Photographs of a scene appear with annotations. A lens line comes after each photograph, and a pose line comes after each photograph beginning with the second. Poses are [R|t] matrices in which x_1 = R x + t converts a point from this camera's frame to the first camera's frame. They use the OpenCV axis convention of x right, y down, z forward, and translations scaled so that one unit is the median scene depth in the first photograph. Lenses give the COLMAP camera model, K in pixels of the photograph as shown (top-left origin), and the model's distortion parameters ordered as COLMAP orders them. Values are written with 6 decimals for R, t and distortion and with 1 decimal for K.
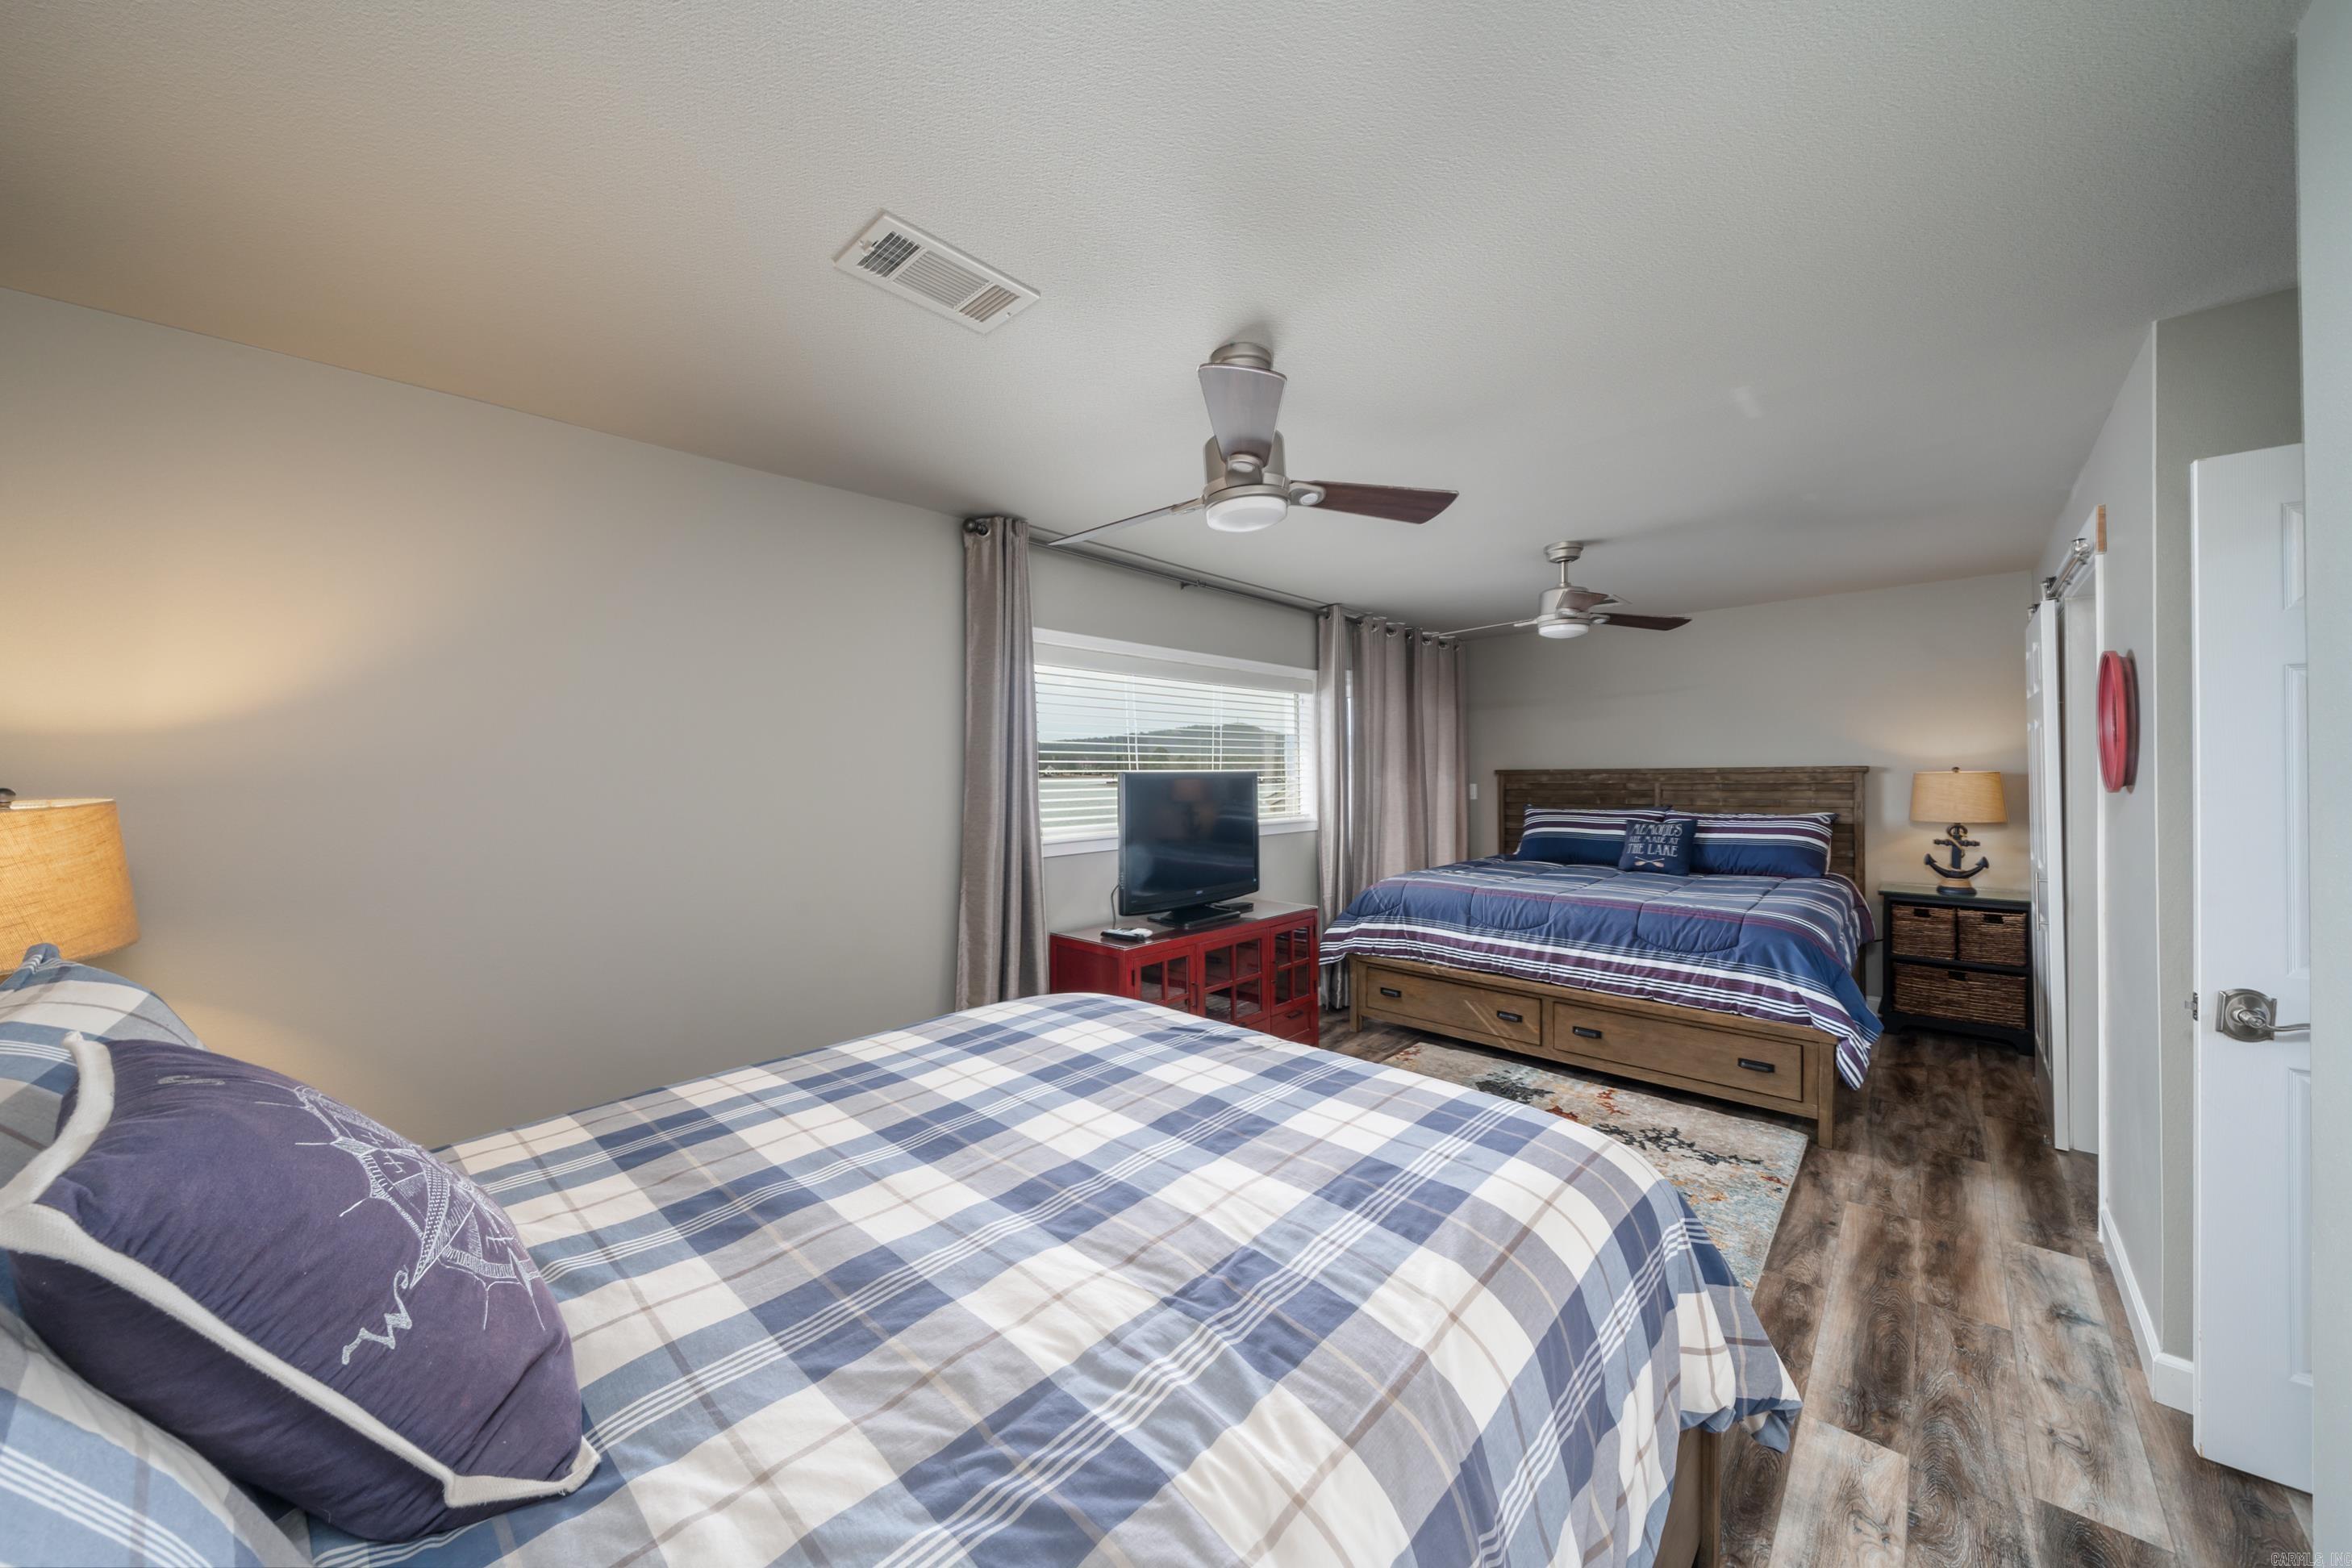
lens RADIAL K [[821.3, 0, 1149.6], [0, 821.3, 769.1], [0, 0, 1]] dist [0.000000, -0.000072]
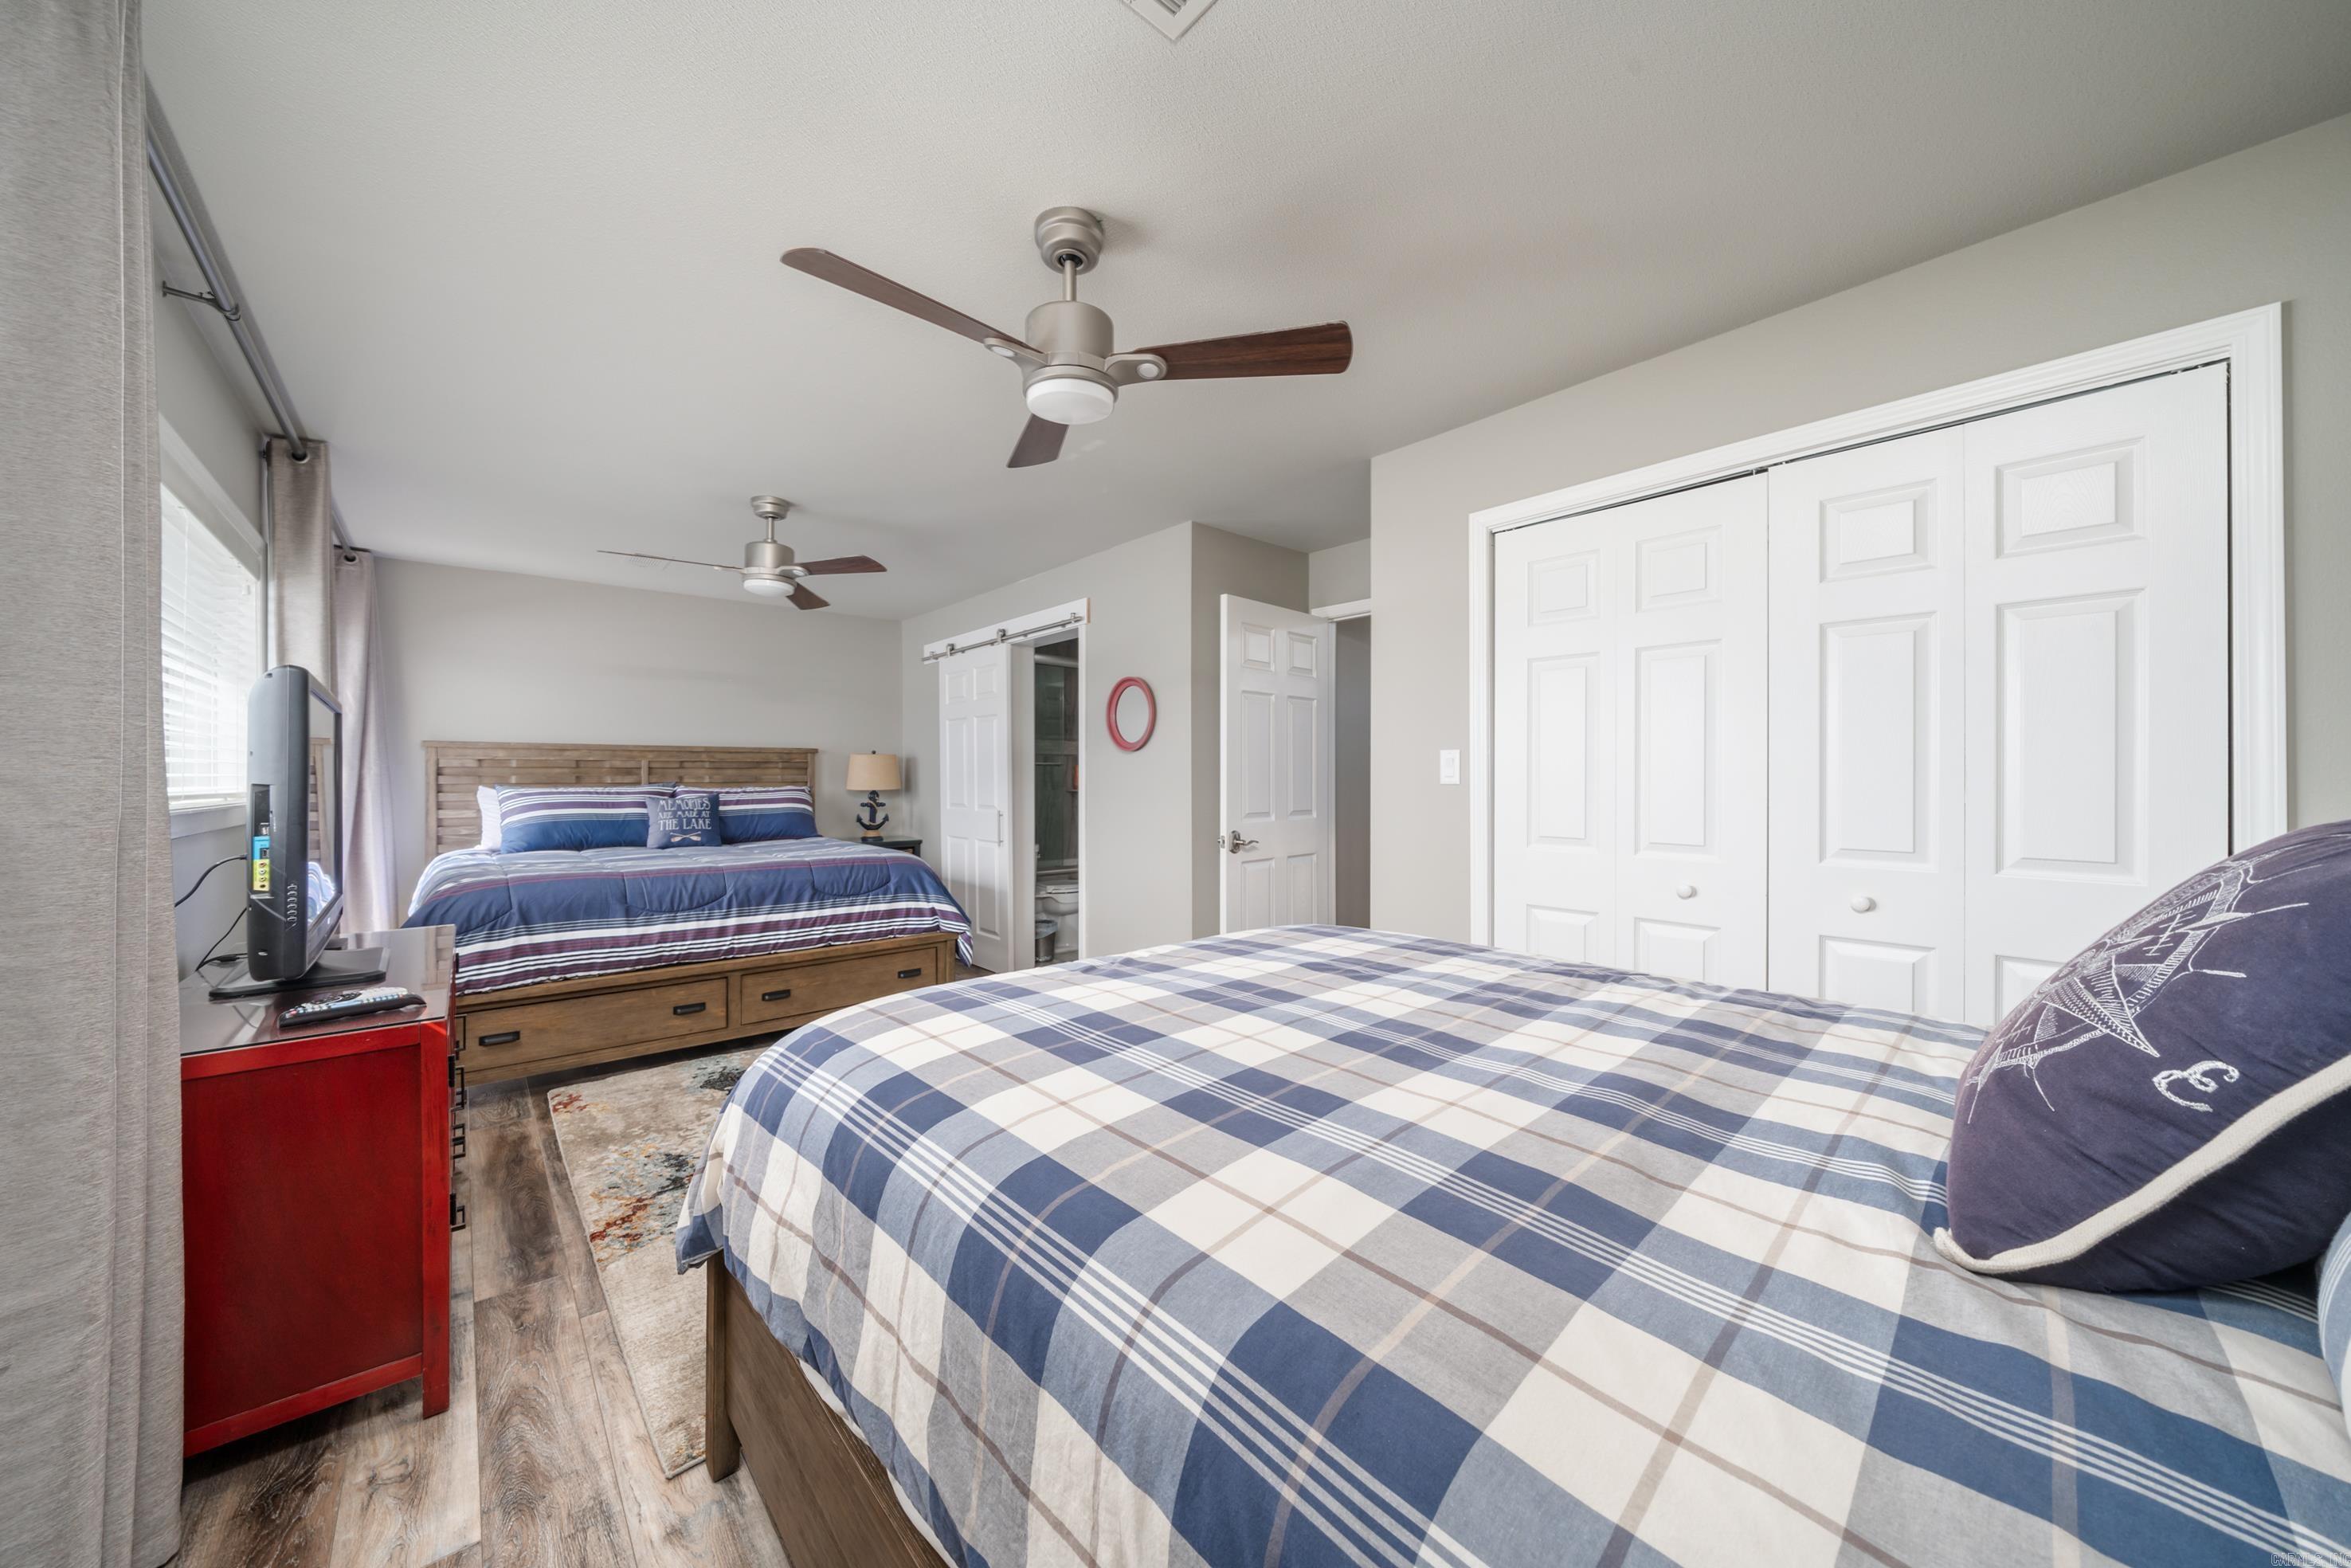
lens RADIAL K [[814.6, 0, 1177.7], [0, 814.6, 776.1], [0, 0, 1]] dist [-0.000492, -0.000107]
pose [[0.075550, 0.011980, 0.997070, -0.403325], [-0.003652, 0.999924, -0.011738, 0.062155], [-0.997135, -0.002755, 0.075588, 0.423449]]
